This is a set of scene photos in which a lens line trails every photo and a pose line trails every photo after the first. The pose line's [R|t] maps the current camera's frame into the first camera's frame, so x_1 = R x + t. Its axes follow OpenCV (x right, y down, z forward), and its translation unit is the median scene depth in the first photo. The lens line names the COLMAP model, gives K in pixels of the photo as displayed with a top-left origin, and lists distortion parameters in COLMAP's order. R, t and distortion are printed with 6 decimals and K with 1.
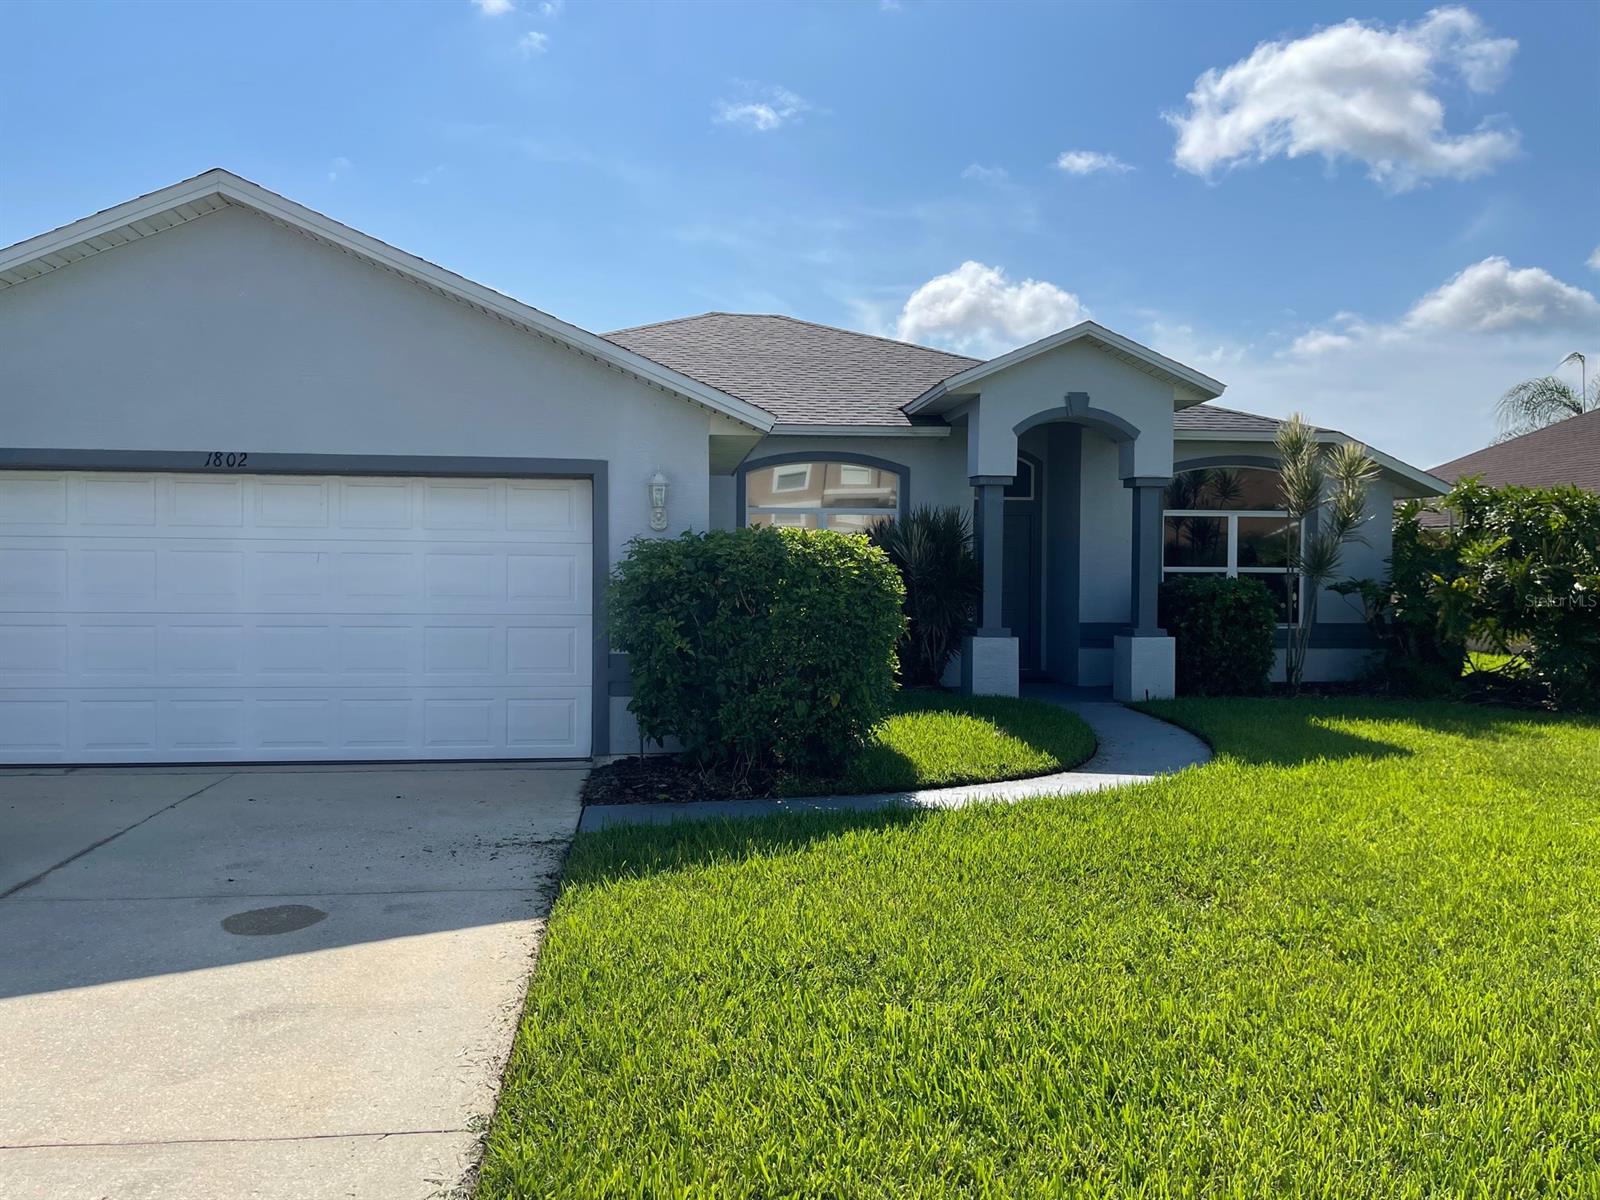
lens RADIAL K [[1208.2, 0, 797.1], [0, 1208.2, 601.9], [0, 0, 1]] dist [0.066163, -0.089195]
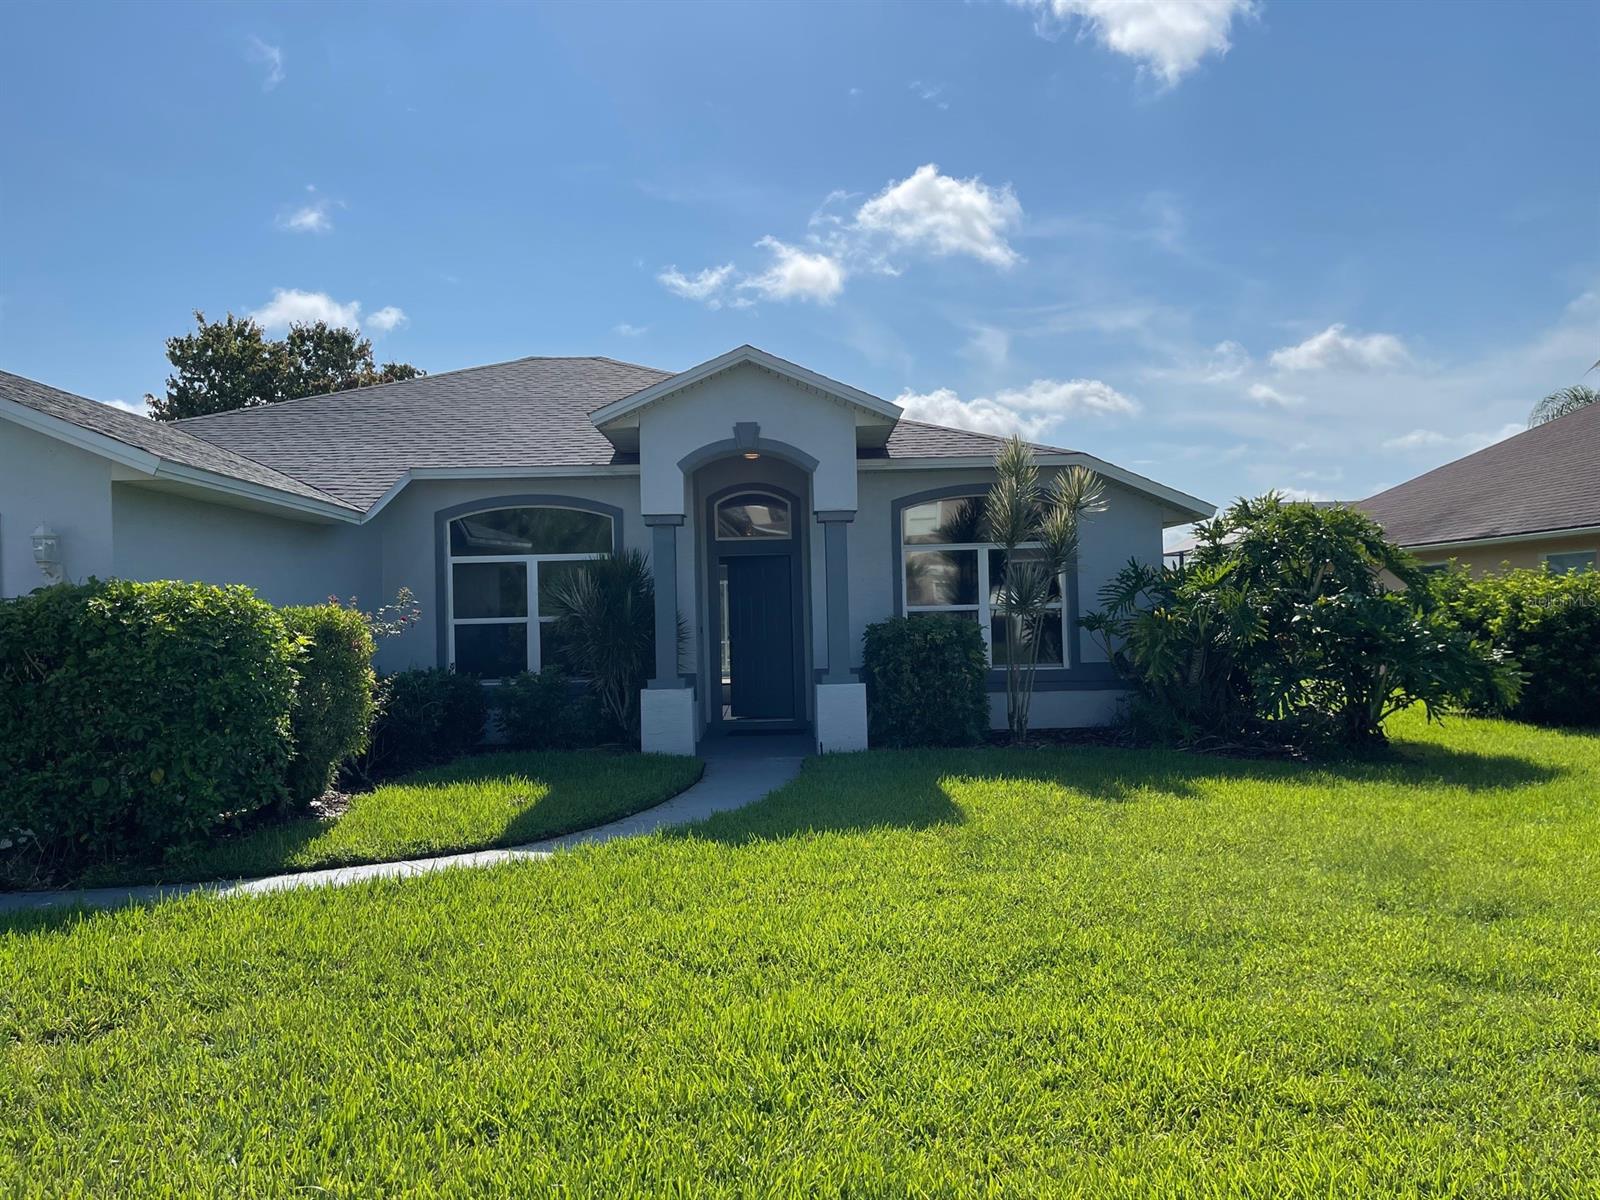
lens RADIAL K [[1208.2, 0, 801.6], [0, 1208.2, 596.1], [0, 0, 1]] dist [0.066163, -0.089195]
pose [[0.992864, -0.032102, -0.114850, 0.373170], [0.027801, 0.998858, -0.038855, -0.002580], [0.115966, 0.035385, 0.992623, 0.089055]]
